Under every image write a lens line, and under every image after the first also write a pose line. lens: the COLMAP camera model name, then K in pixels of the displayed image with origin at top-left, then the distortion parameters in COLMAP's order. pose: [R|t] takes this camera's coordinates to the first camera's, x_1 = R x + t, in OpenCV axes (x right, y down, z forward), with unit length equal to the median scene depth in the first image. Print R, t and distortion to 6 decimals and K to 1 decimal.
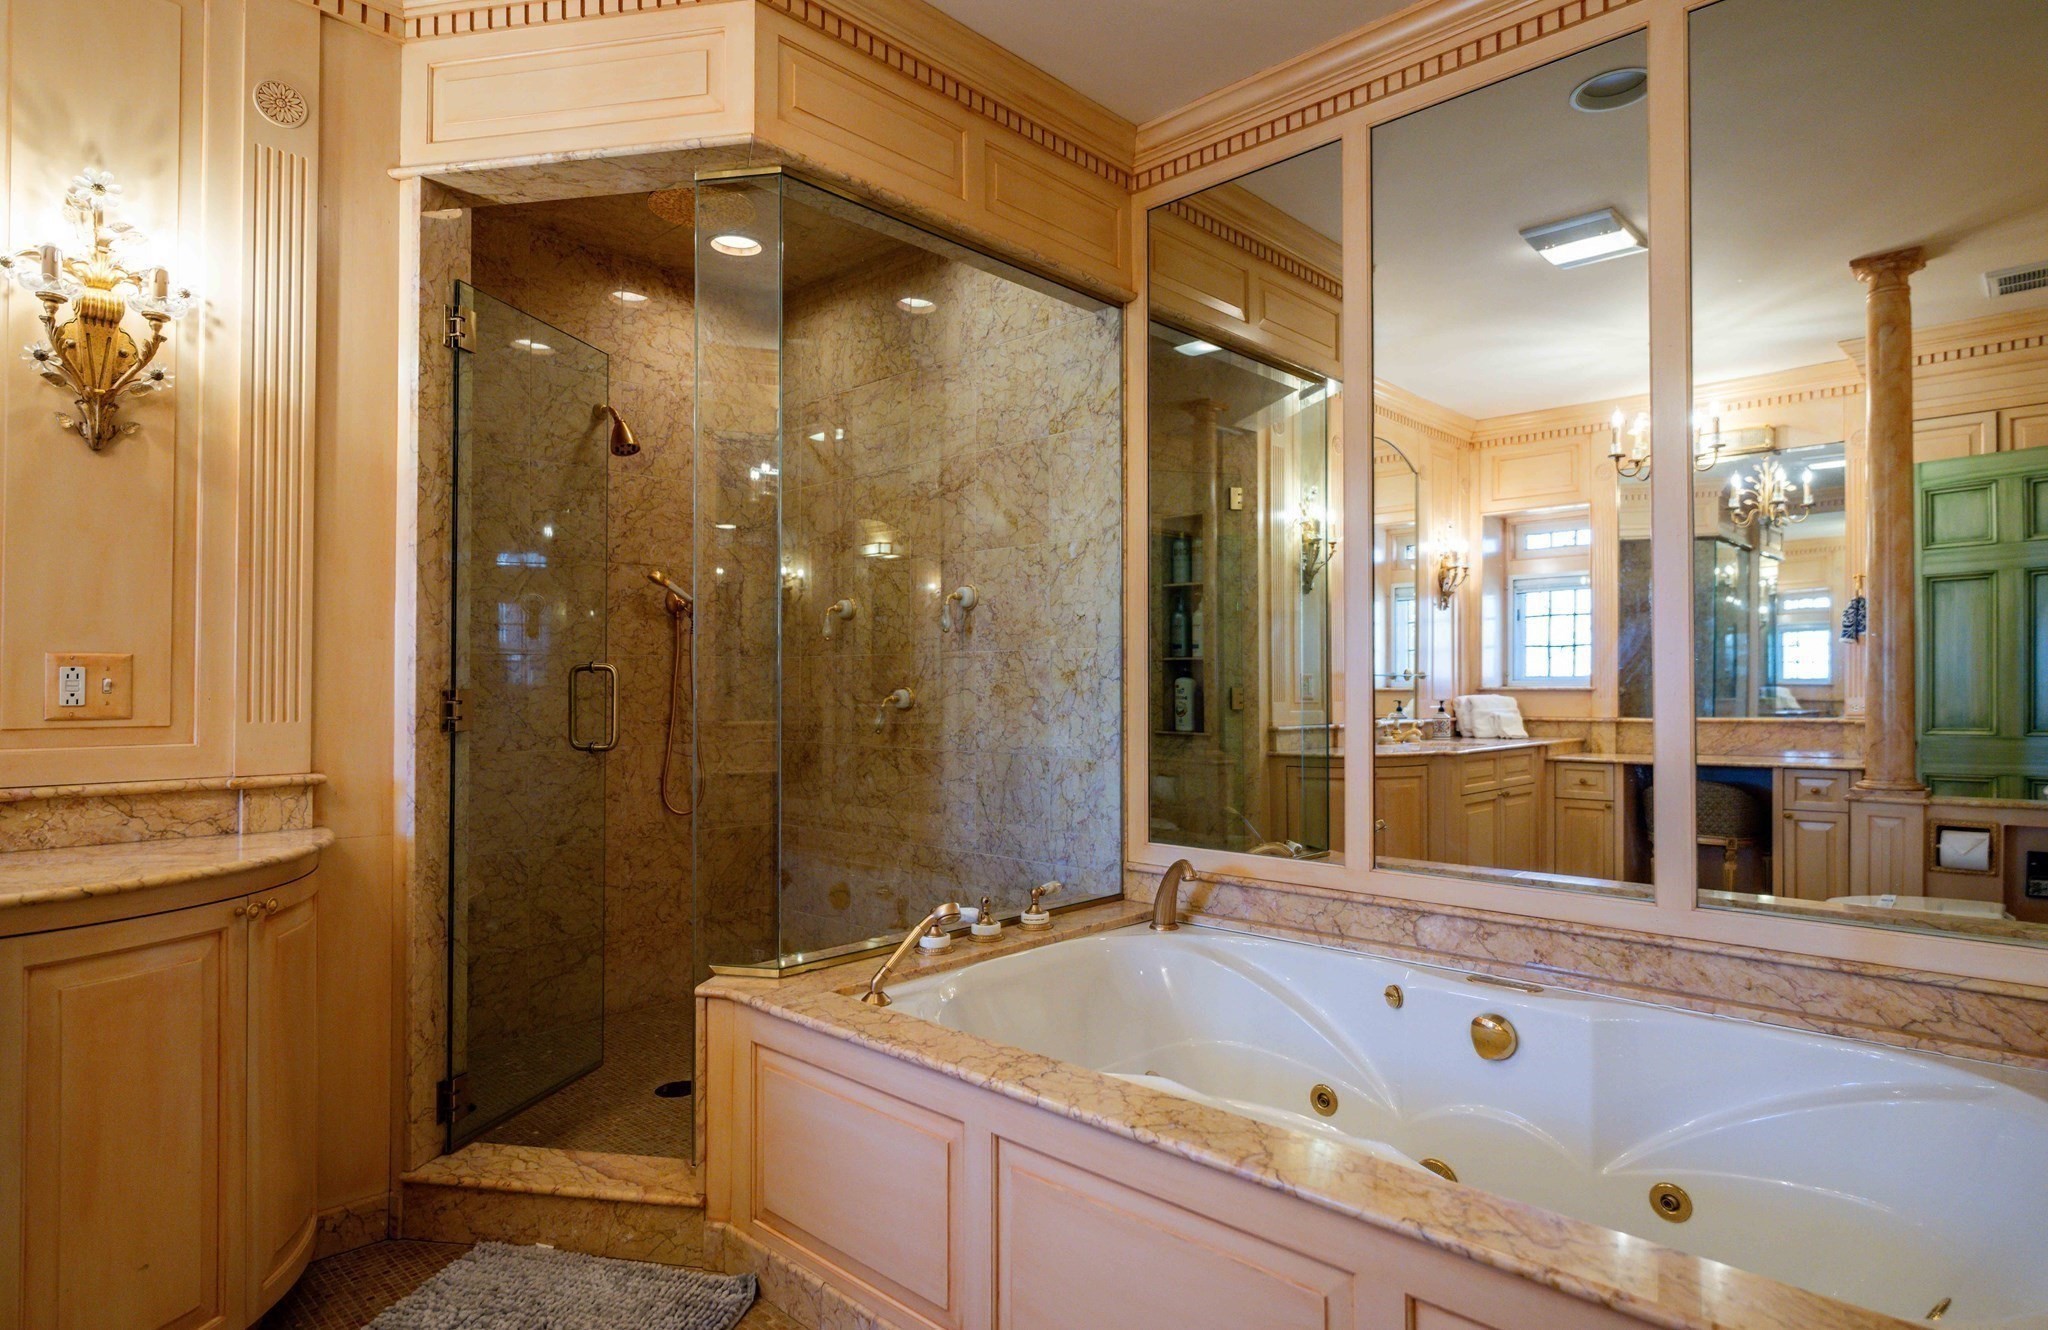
lens RADIAL K [[1095.0, 0, 1097.9], [0, 1095.0, 664.3], [0, 0, 1]] dist [0.000055, 0.000640]
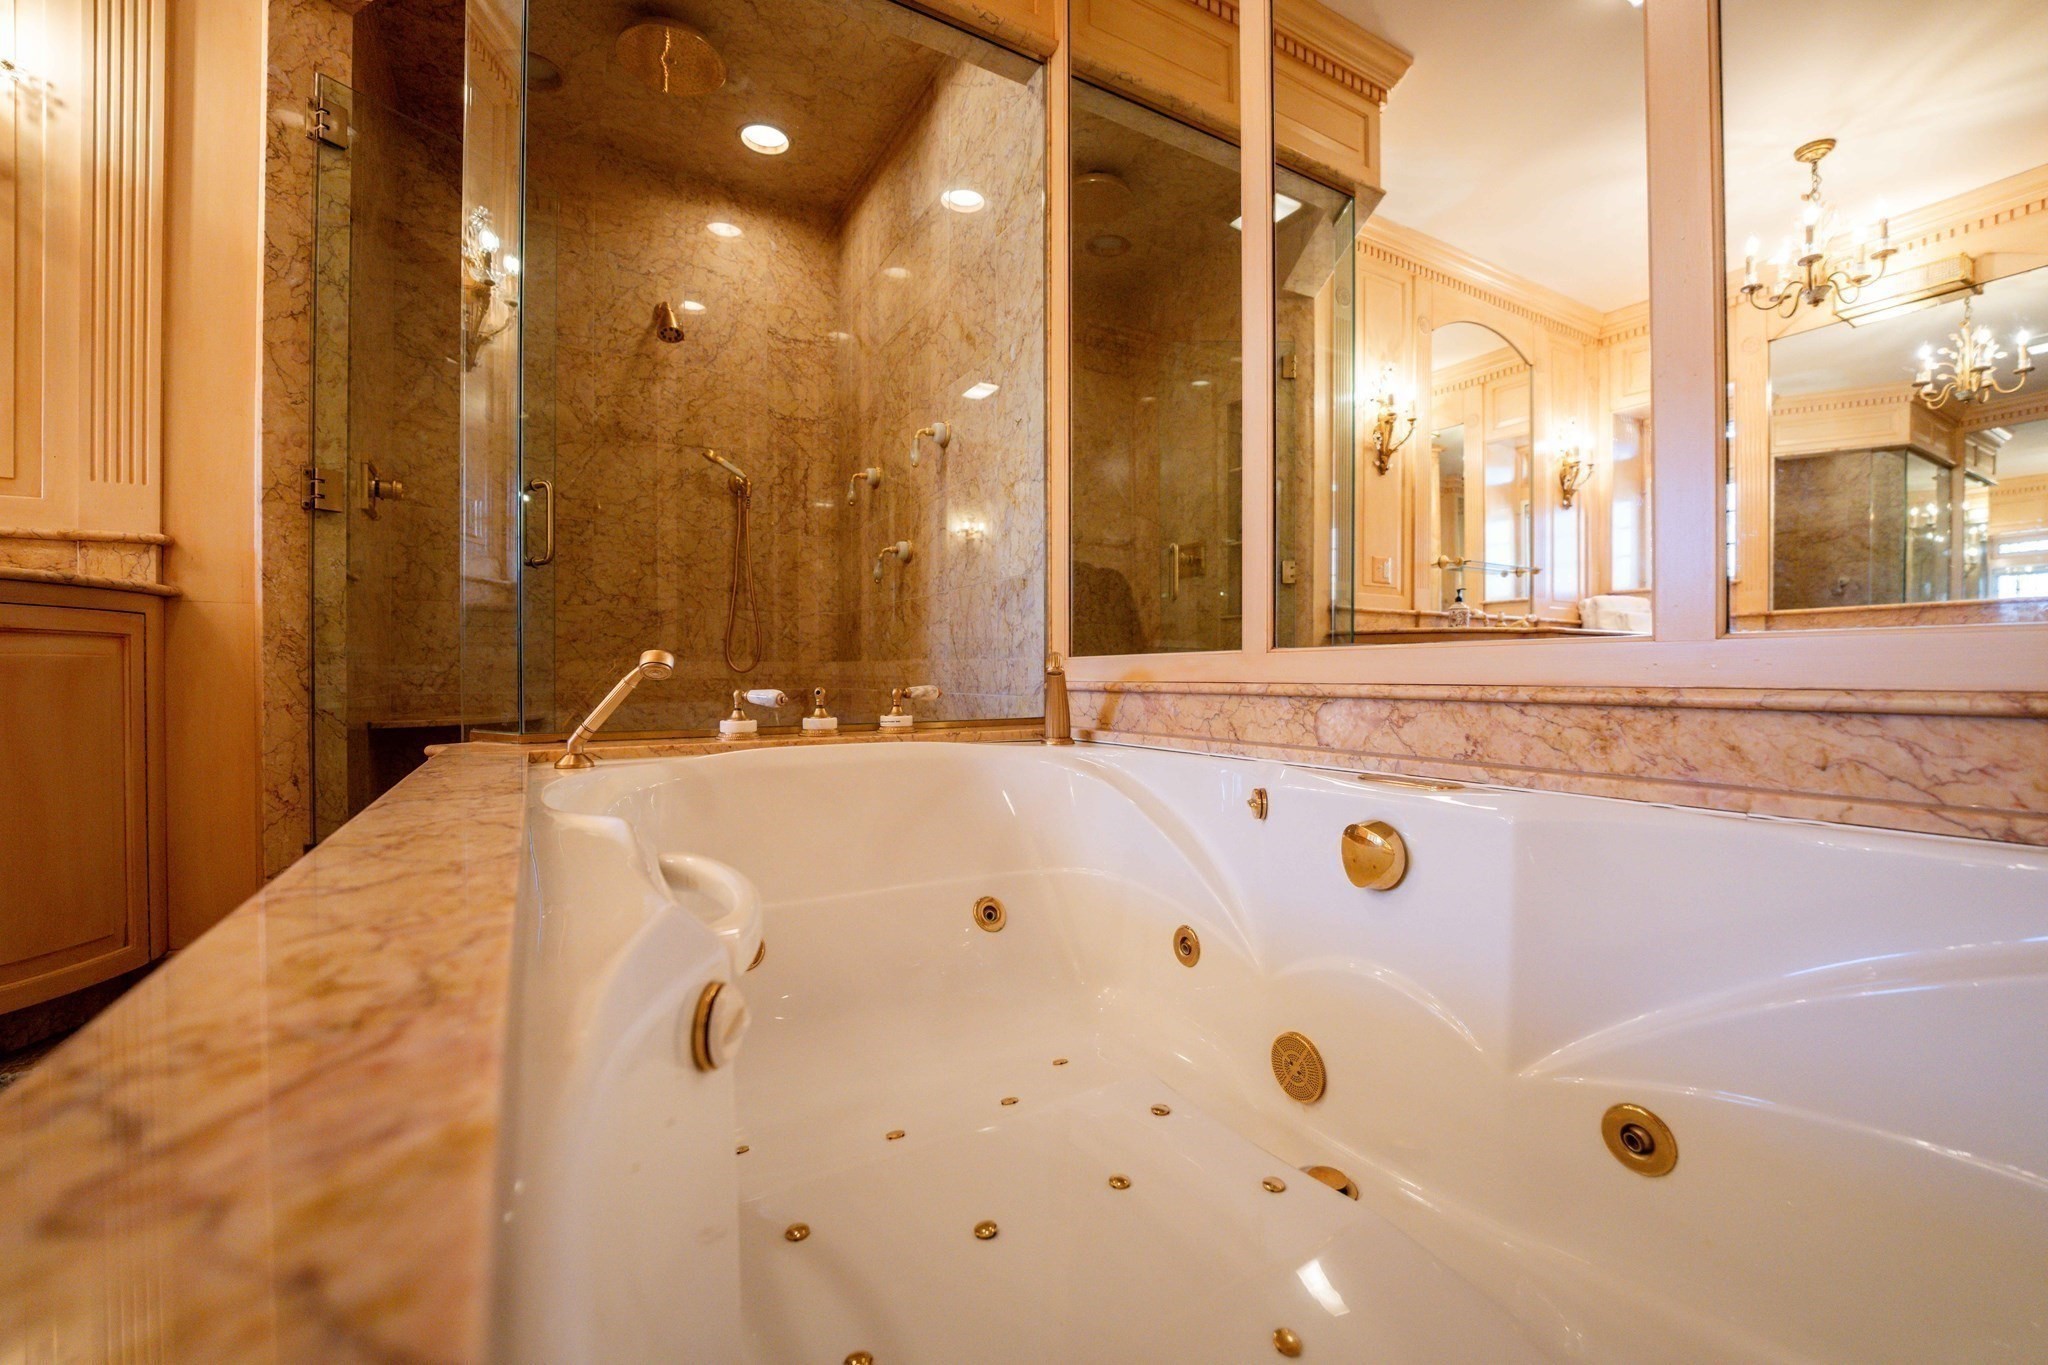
lens RADIAL K [[859.2, 0, 1070.4], [0, 859.2, 678.4], [0, 0, 1]] dist [-0.032152, 0.002958]
pose [[0.959378, -0.004239, -0.282093, 0.226451], [0.013484, 0.999433, 0.030839, 0.148941], [0.281803, -0.033390, 0.958891, 0.320061]]
